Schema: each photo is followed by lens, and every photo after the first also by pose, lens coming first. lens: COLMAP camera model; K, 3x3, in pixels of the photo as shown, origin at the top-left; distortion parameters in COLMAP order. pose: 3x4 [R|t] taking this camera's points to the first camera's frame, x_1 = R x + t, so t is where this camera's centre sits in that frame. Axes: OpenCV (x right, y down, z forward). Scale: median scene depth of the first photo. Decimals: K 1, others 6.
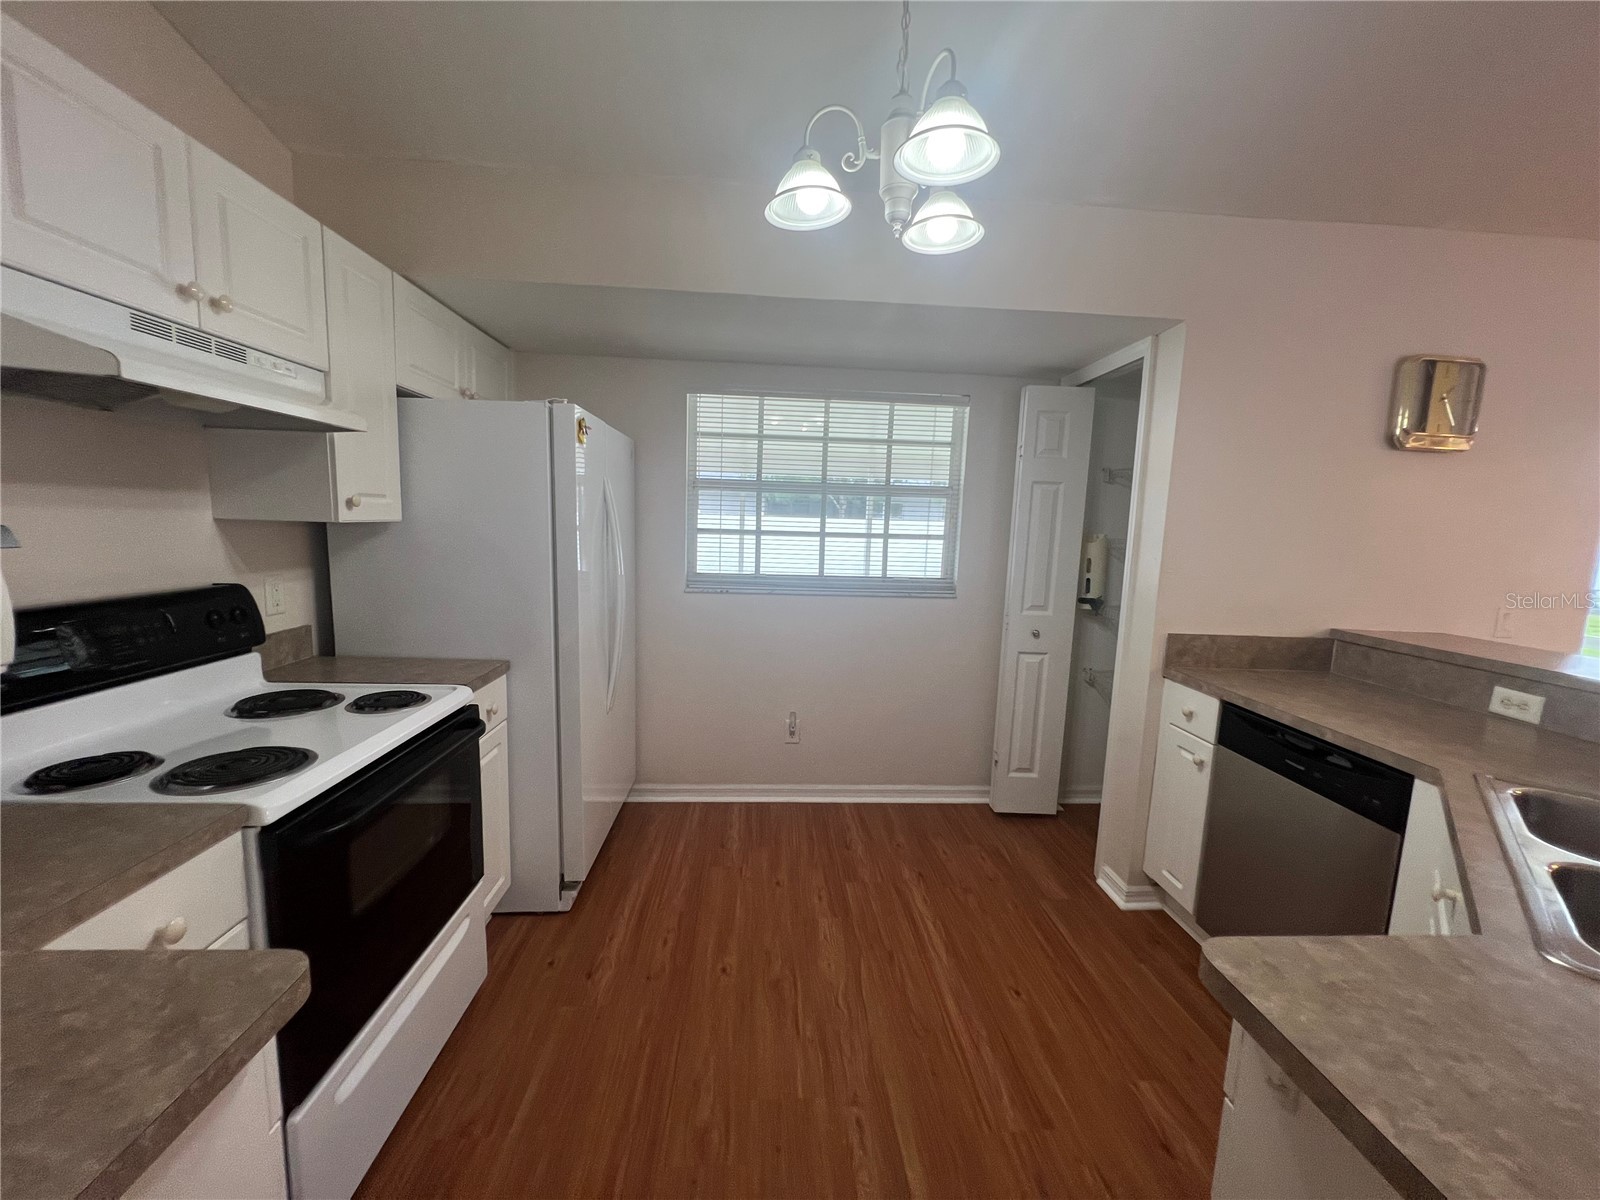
lens RADIAL K [[639.7, 0, 799.5], [0, 639.7, 603.2], [0, 0, 1]] dist [-0.001090, -0.000070]
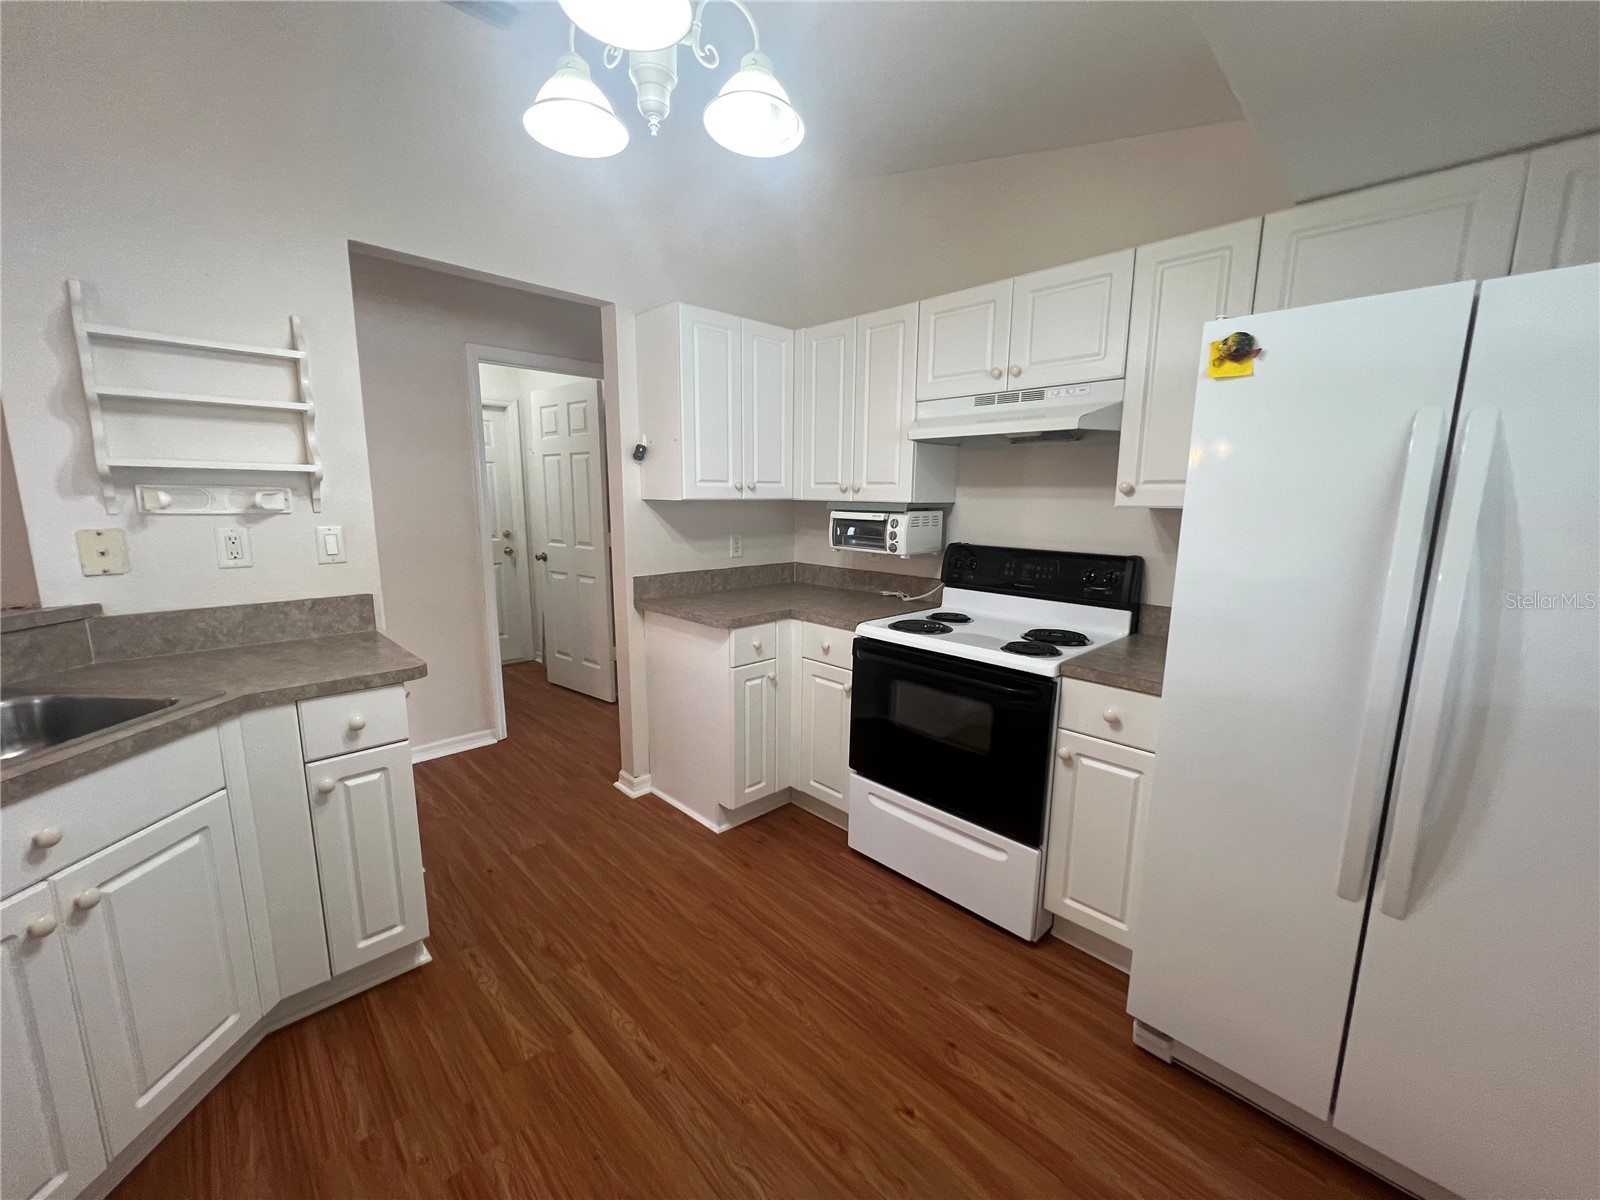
lens RADIAL K [[639.7, 0, 799.5], [0, 639.7, 603.2], [0, 0, 1]] dist [-0.001090, -0.000070]
pose [[-0.754298, 0.071027, -0.652679, 0.475877], [-0.119164, 0.962807, 0.242494, -0.171684], [0.645627, 0.260689, -0.717779, 1.499686]]
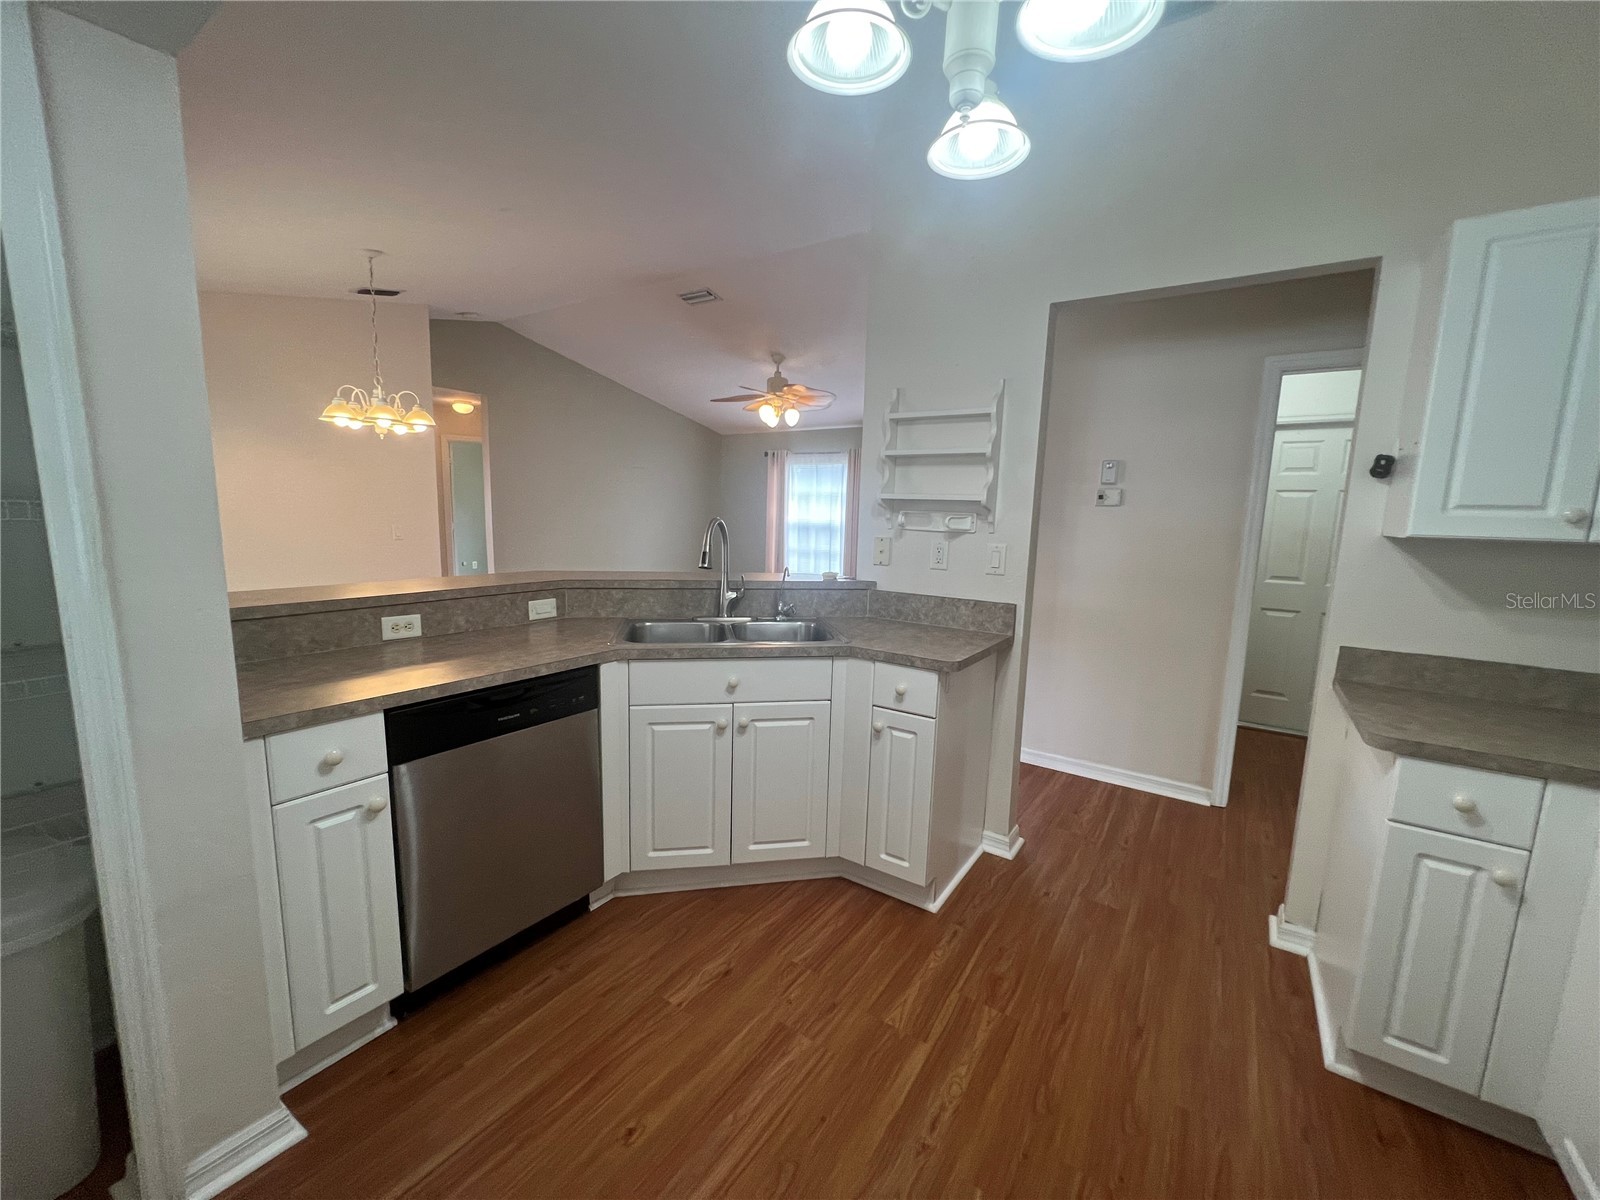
lens RADIAL K [[639.7, 0, 799.5], [0, 639.7, 603.2], [0, 0, 1]] dist [-0.001090, -0.000070]
pose [[-0.790085, -0.141991, 0.596325, -0.184467], [0.025526, 0.964338, 0.263439, -0.185306], [-0.612465, 0.223361, -0.758285, 1.465418]]
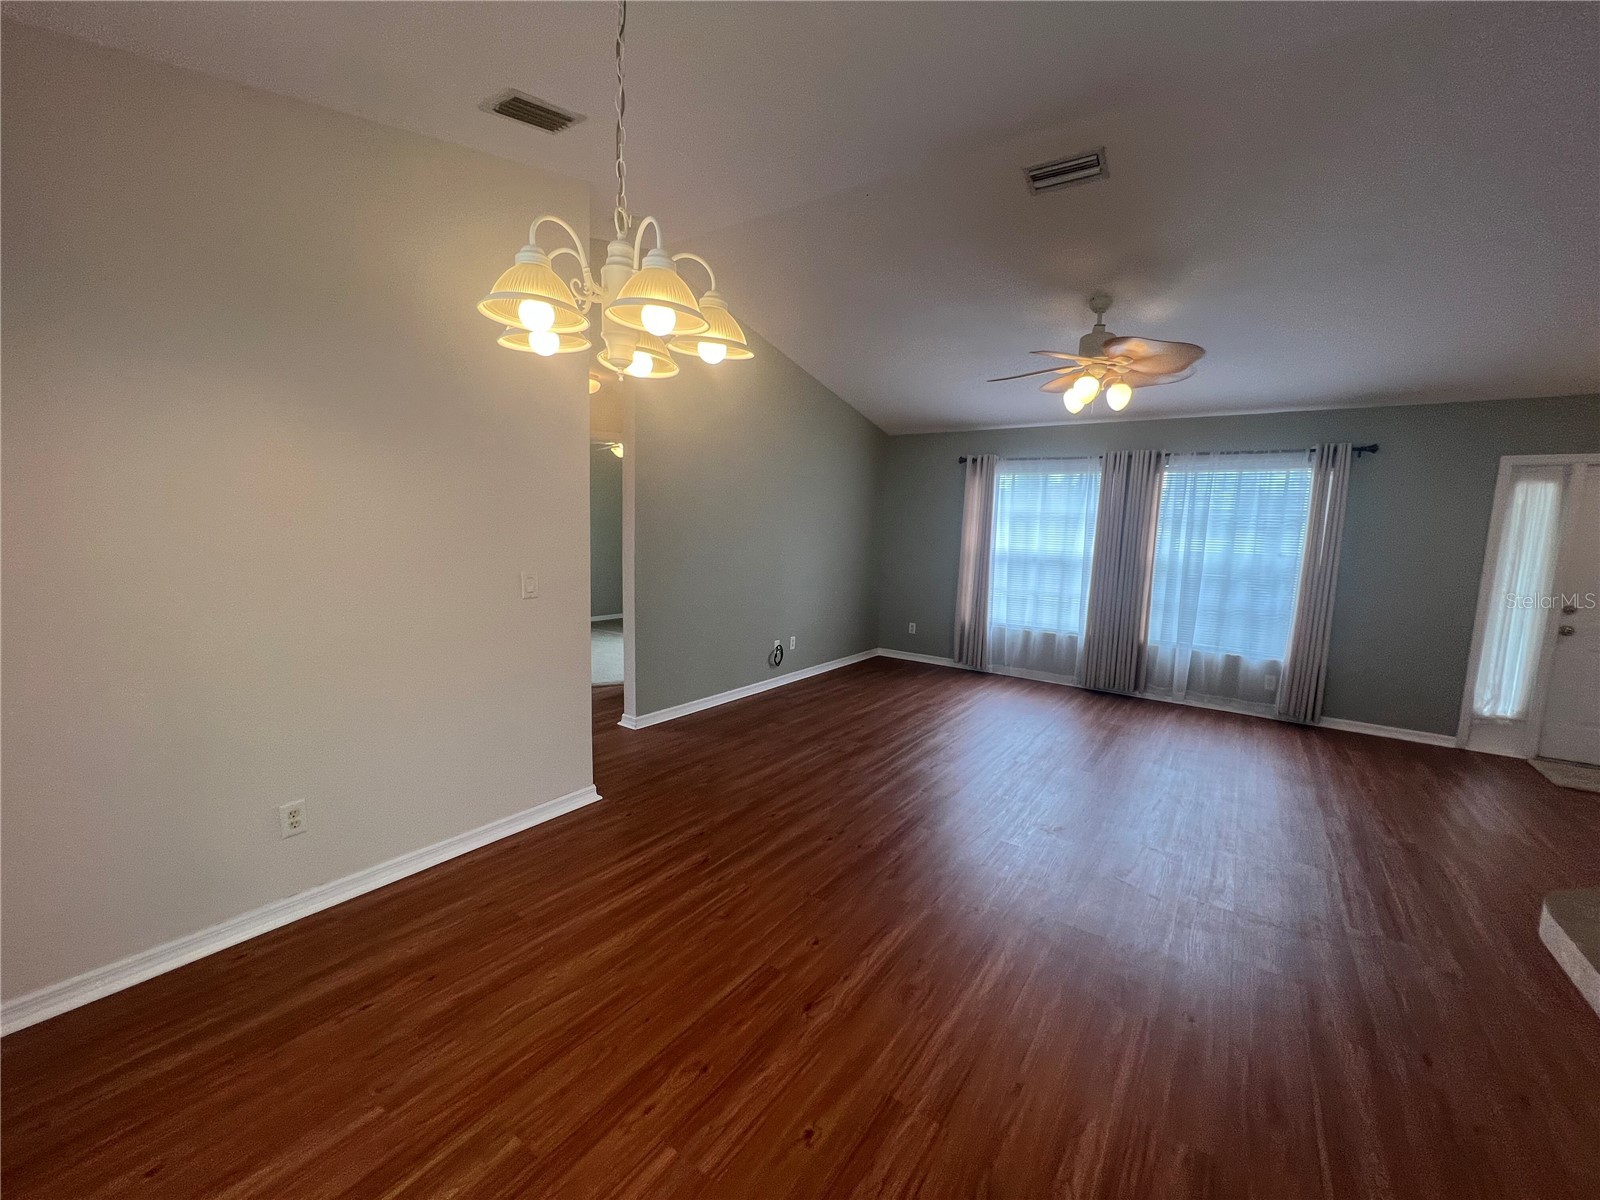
lens RADIAL K [[639.7, 0, 799.5], [0, 639.7, 603.2], [0, 0, 1]] dist [-0.001090, -0.000070]
pose [[-0.781121, -0.133113, 0.610025, 1.571269], [0.021736, 0.970621, 0.239632, -0.101308], [-0.624001, 0.200441, -0.755279, 1.099920]]
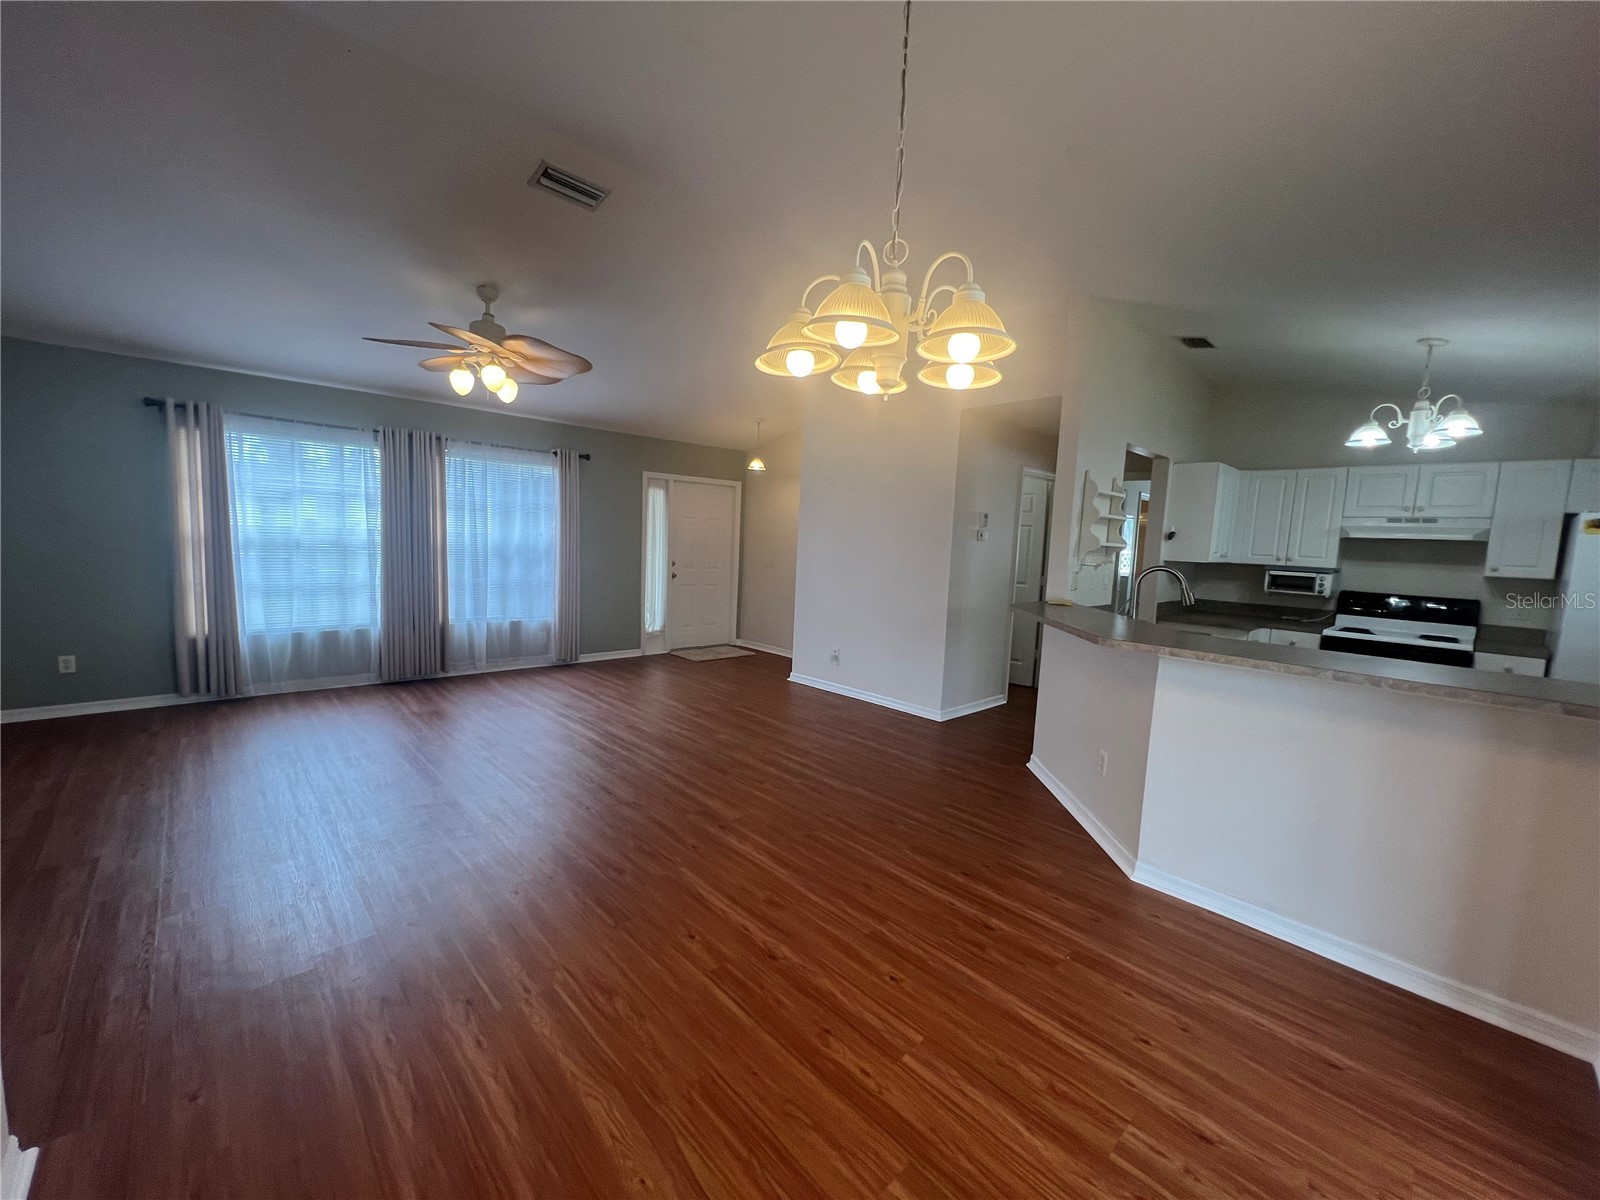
lens RADIAL K [[640.2, 0, 799.6], [0, 640.2, 604.8], [0, 0, 1]] dist [0.000514, -0.000015]
pose [[-0.762749, 0.000112, -0.646695, 2.911669], [-0.152548, 0.971749, 0.180092, -0.060683], [0.628446, 0.236017, -0.741183, 1.193727]]
